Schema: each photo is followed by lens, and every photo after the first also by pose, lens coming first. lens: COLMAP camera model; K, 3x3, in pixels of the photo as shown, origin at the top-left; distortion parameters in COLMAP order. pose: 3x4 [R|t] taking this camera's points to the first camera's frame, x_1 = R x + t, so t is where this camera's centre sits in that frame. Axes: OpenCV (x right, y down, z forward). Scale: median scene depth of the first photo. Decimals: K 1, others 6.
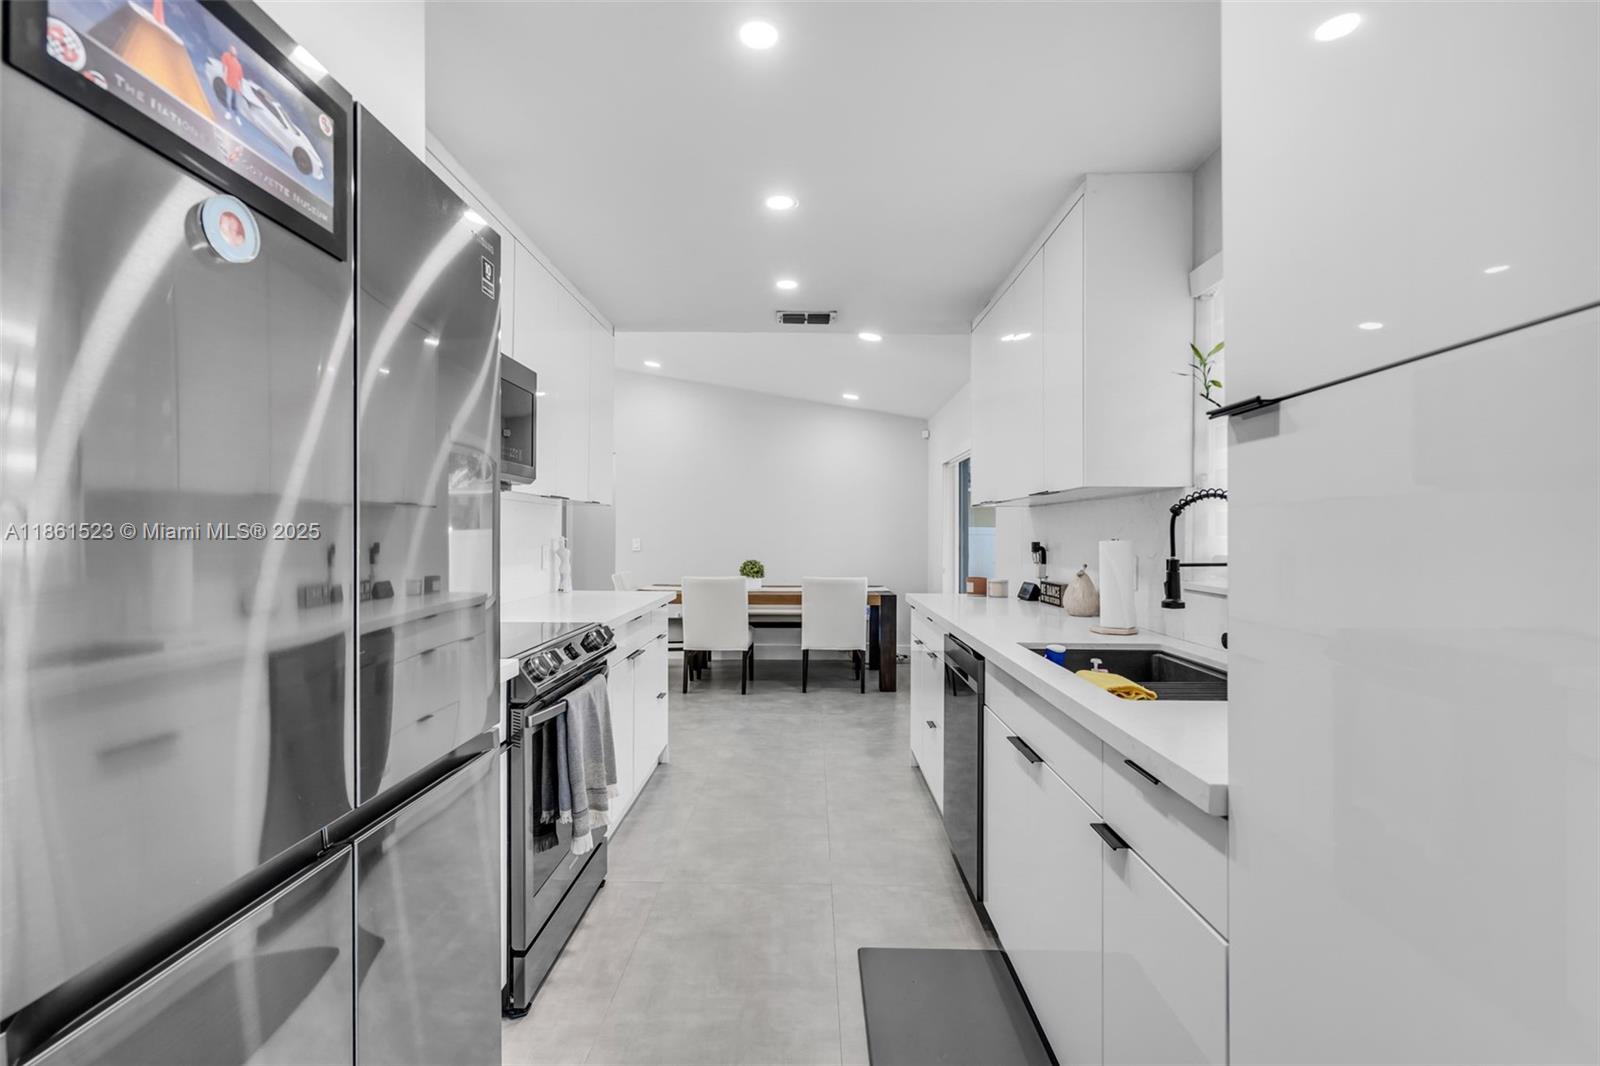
lens RADIAL K [[737.2, 0, 800.0], [0, 737.2, 533.0], [0, 0, 1]] dist [-0.010897, -0.000175]
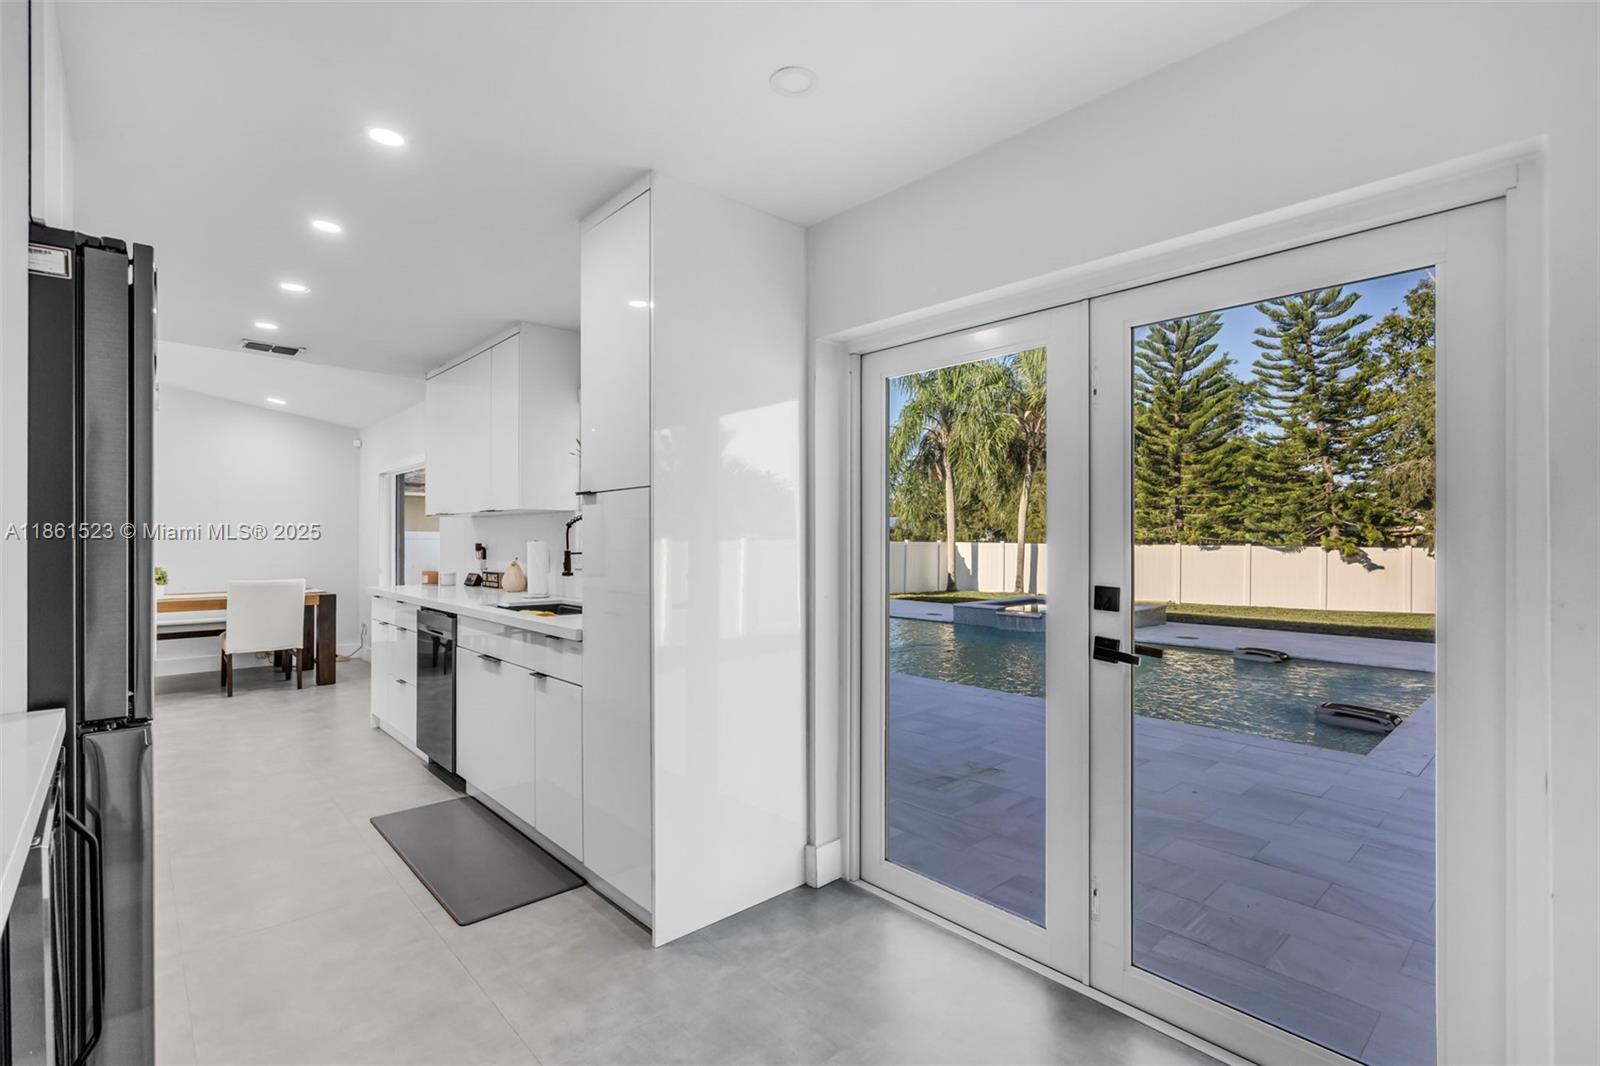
lens RADIAL K [[737.2, 0, 800.0], [0, 737.2, 533.0], [0, 0, 1]] dist [-0.010897, -0.000175]
pose [[0.726181, 0.004155, 0.687491, -0.186365], [-0.000246, 0.999983, -0.005784, 0.000464], [-0.687504, 0.004032, 0.726170, -0.405085]]
